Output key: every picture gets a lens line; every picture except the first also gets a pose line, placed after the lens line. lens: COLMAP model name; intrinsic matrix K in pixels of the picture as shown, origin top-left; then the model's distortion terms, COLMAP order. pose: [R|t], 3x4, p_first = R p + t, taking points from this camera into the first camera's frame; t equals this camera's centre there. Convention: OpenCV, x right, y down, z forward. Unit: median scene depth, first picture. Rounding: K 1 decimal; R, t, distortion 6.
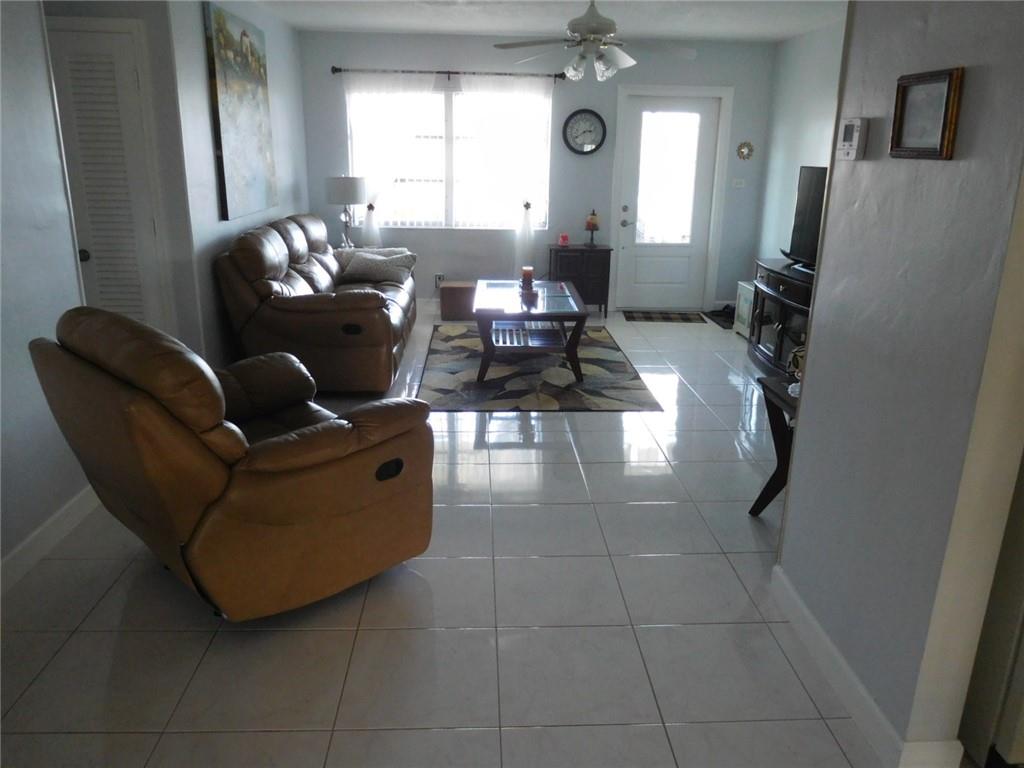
lens RADIAL K [[764.8, 0, 512.7], [0, 764.8, 391.9], [0, 0, 1]] dist [-0.021938, 0.006452]
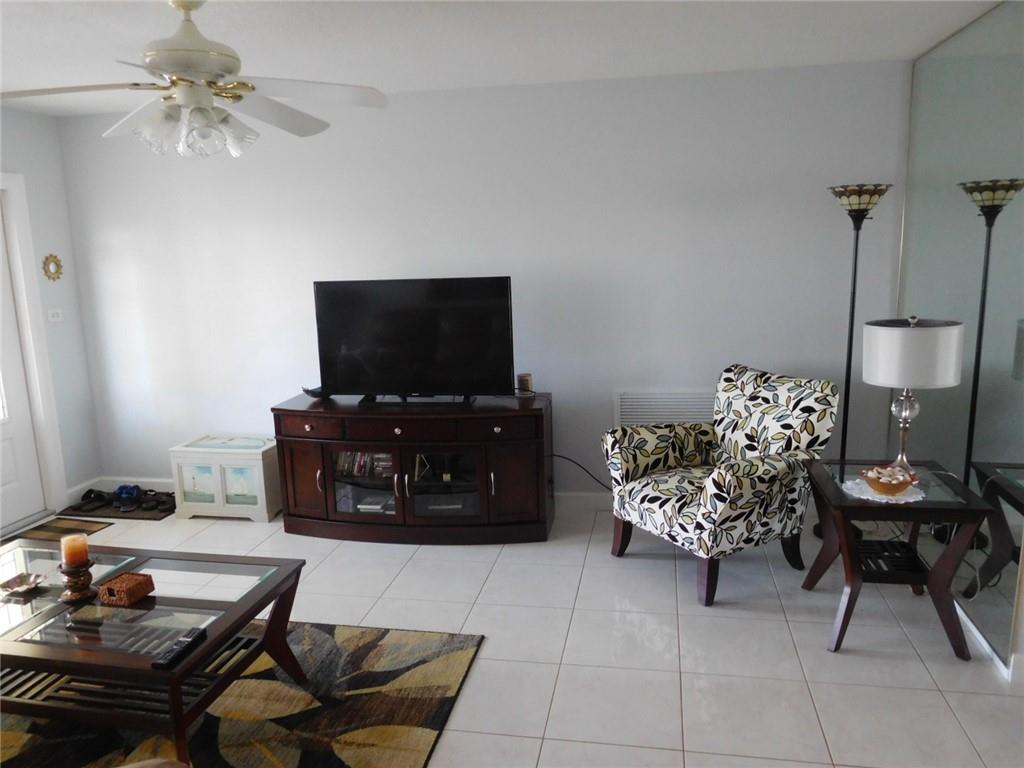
lens RADIAL K [[764.8, 0, 512.7], [0, 764.8, 391.9], [0, 0, 1]] dist [-0.021938, 0.006452]
pose [[0.236595, -0.209235, 0.948812, -0.359880], [0.318851, 0.939176, 0.127602, -0.235085], [-0.917800, 0.272339, 0.288919, 0.641756]]
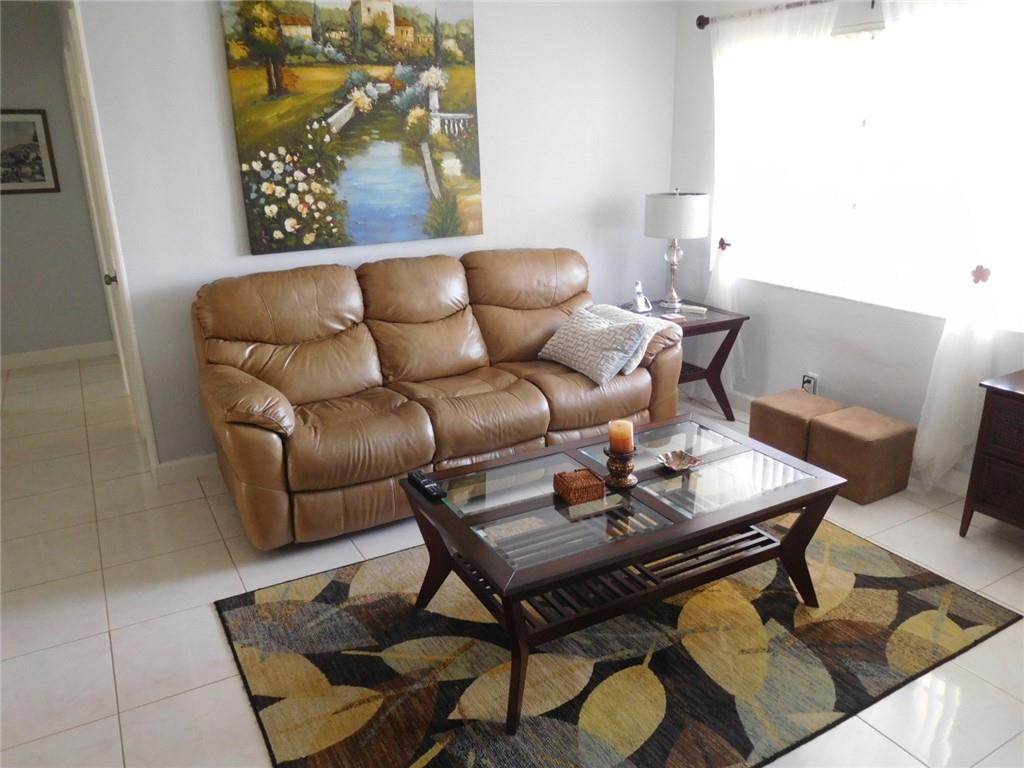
lens RADIAL K [[764.8, 0, 512.7], [0, 764.8, 391.9], [0, 0, 1]] dist [-0.021938, 0.006452]
pose [[0.452400, 0.260744, -0.852847, 0.391768], [-0.244304, 0.955956, 0.162674, -0.254683], [0.857700, 0.134760, 0.496175, 0.774184]]
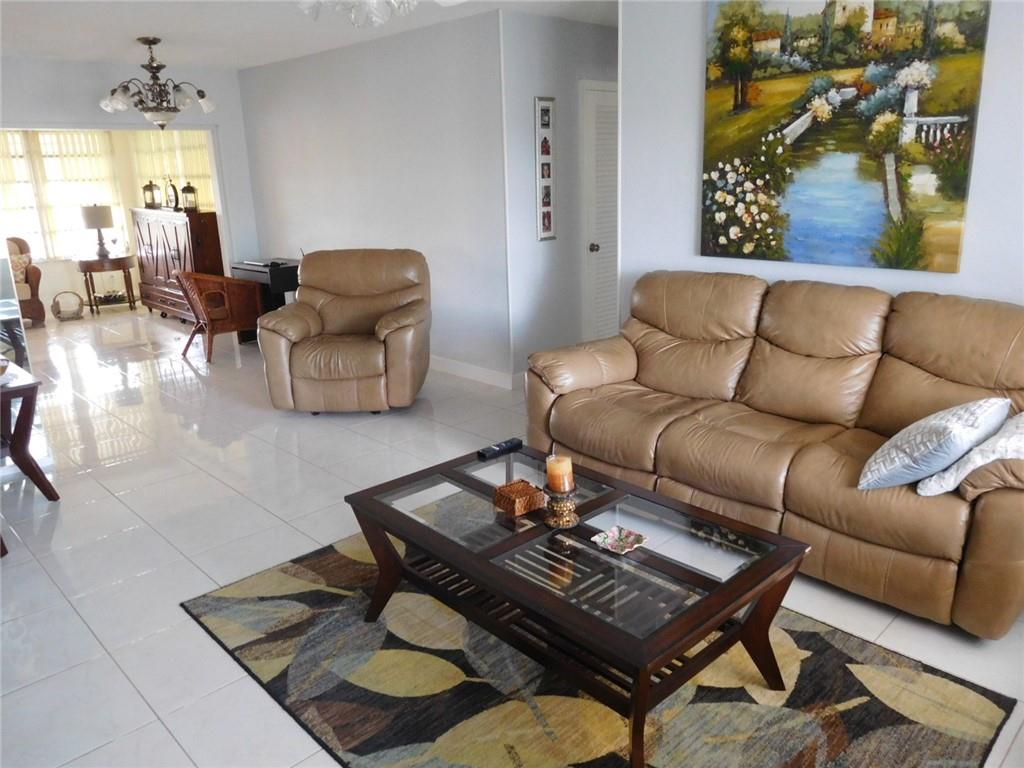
lens RADIAL K [[764.8, 0, 512.7], [0, 764.8, 391.9], [0, 0, 1]] dist [-0.021938, 0.006452]
pose [[-0.749733, 0.192787, -0.633035, 0.316809], [-0.183929, 0.858217, 0.479201, -0.418131], [0.635665, 0.475706, -0.607975, 1.308639]]
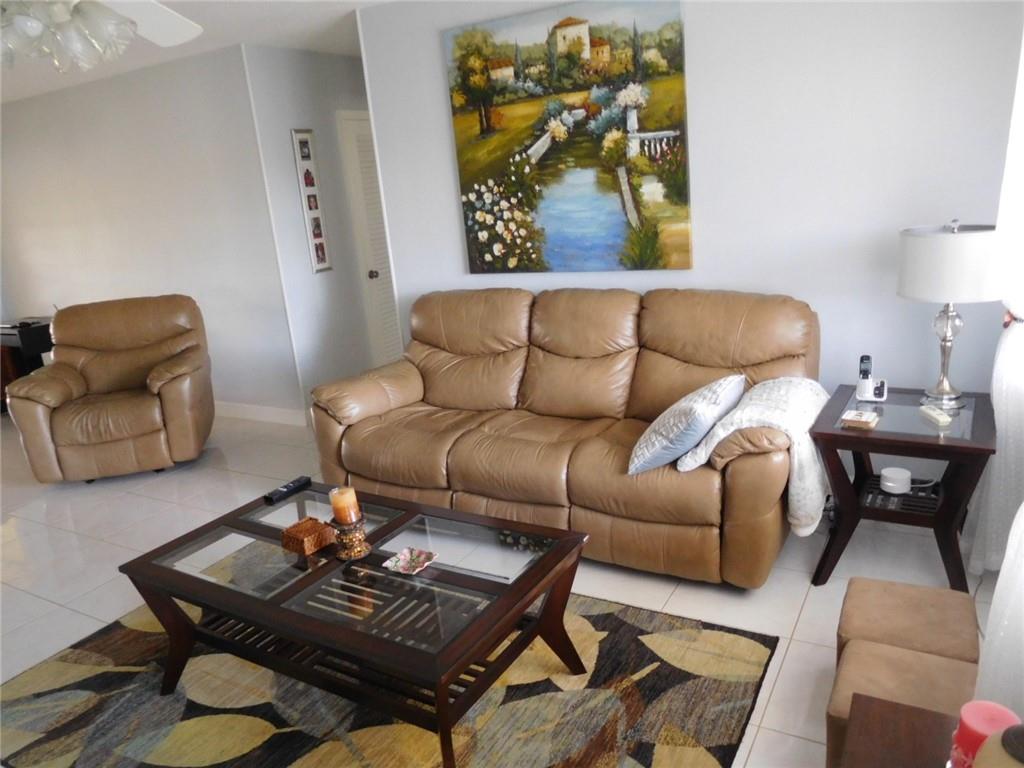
lens RADIAL K [[764.8, 0, 512.7], [0, 764.8, 391.9], [0, 0, 1]] dist [-0.021938, 0.006452]
pose [[-0.543145, 0.259945, -0.798387, 0.308860], [-0.175746, 0.894611, 0.410834, -0.428306], [0.821040, 0.363456, -0.440219, 1.329997]]
